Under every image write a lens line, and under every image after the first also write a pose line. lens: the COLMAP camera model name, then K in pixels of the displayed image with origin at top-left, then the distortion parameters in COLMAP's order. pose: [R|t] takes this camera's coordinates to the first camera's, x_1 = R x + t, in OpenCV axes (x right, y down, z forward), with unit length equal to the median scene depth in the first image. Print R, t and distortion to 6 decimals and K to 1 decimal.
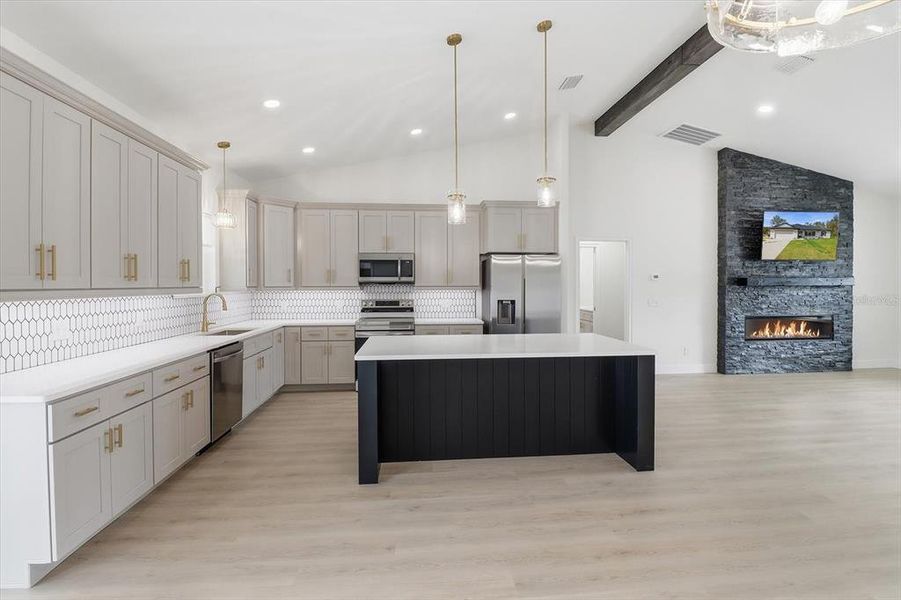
lens RADIAL K [[420.3, 0, 453.8], [0, 420.3, 288.2], [0, 0, 1]] dist [-0.001128, -0.011207]
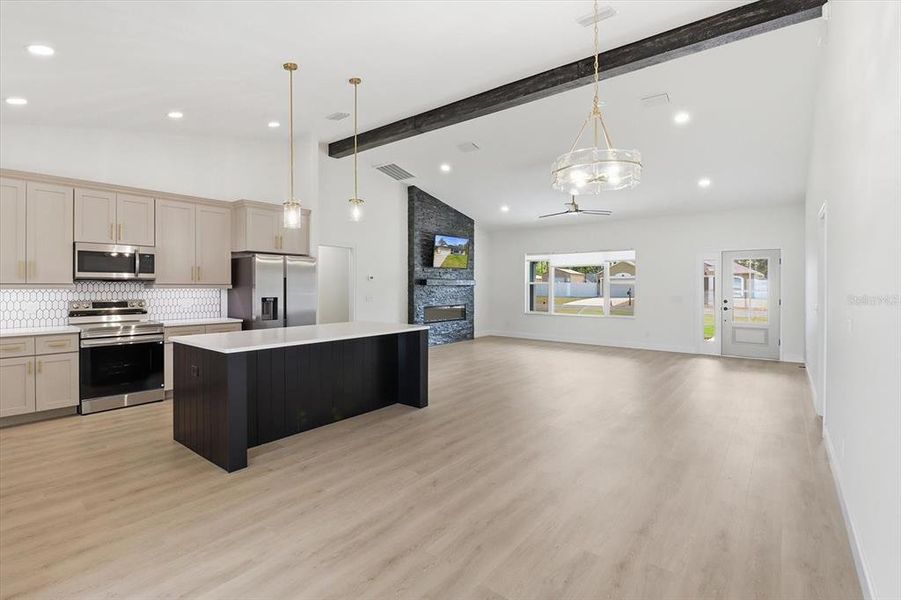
lens RADIAL K [[420.3, 0, 453.8], [0, 420.3, 288.2], [0, 0, 1]] dist [-0.001128, -0.011207]
pose [[0.687223, -0.001453, 0.726445, -0.279662], [0.003475, 0.999993, -0.001287, 0.006775], [-0.726438, 0.003409, 0.687224, -0.053964]]
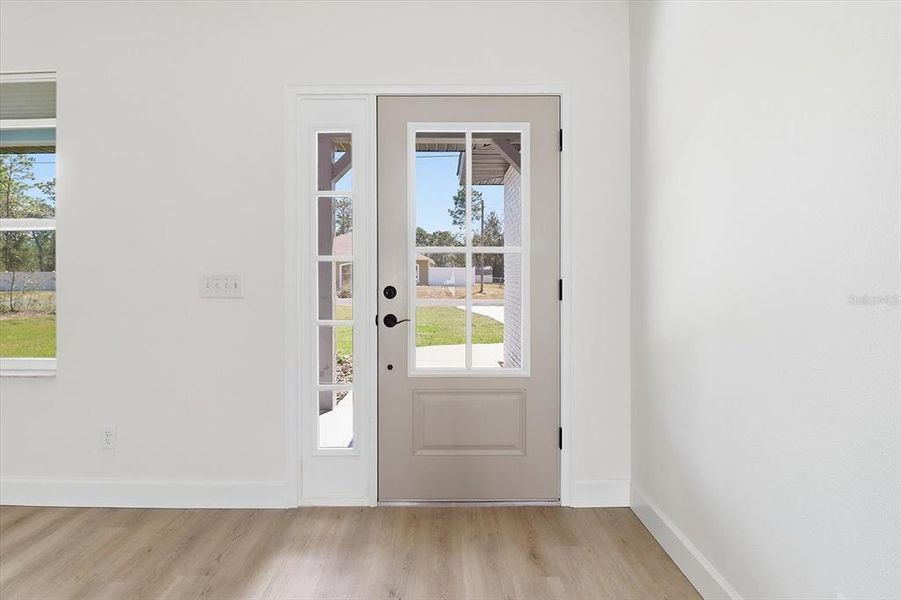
lens RADIAL K [[420.3, 0, 453.8], [0, 420.3, 288.2], [0, 0, 1]] dist [-0.001128, -0.011207]
pose [[0.101163, -0.028052, 0.994474, 0.922298], [0.008605, 0.999590, 0.027321, 0.037101], [-0.994833, 0.005794, 0.101363, 0.143946]]
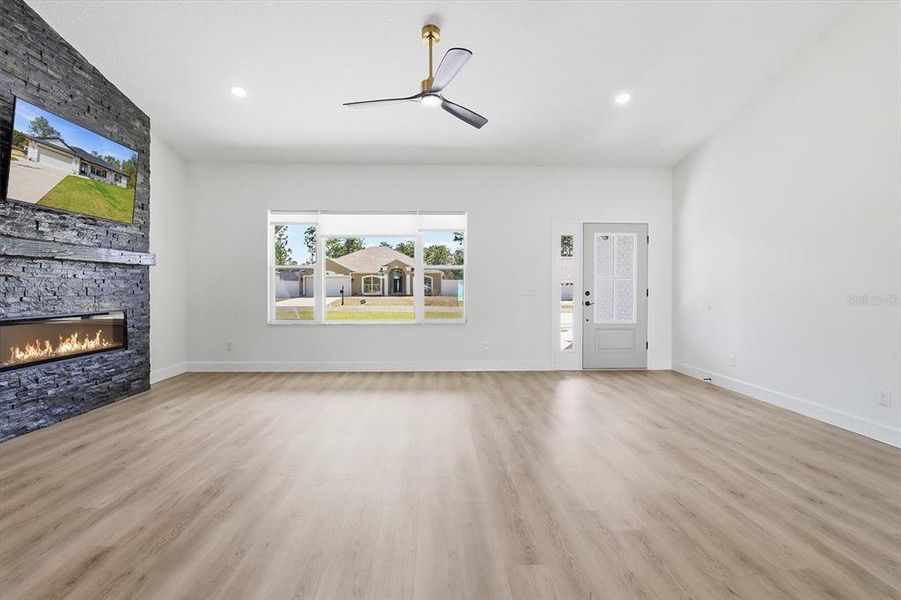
lens RADIAL K [[420.3, 0, 453.8], [0, 420.3, 288.2], [0, 0, 1]] dist [-0.001128, -0.011207]
pose [[0.044887, -0.001142, 0.998991, 0.298884], [0.006760, 0.999977, 0.000839, 0.034981], [-0.998969, 0.006715, 0.044894, 0.487391]]
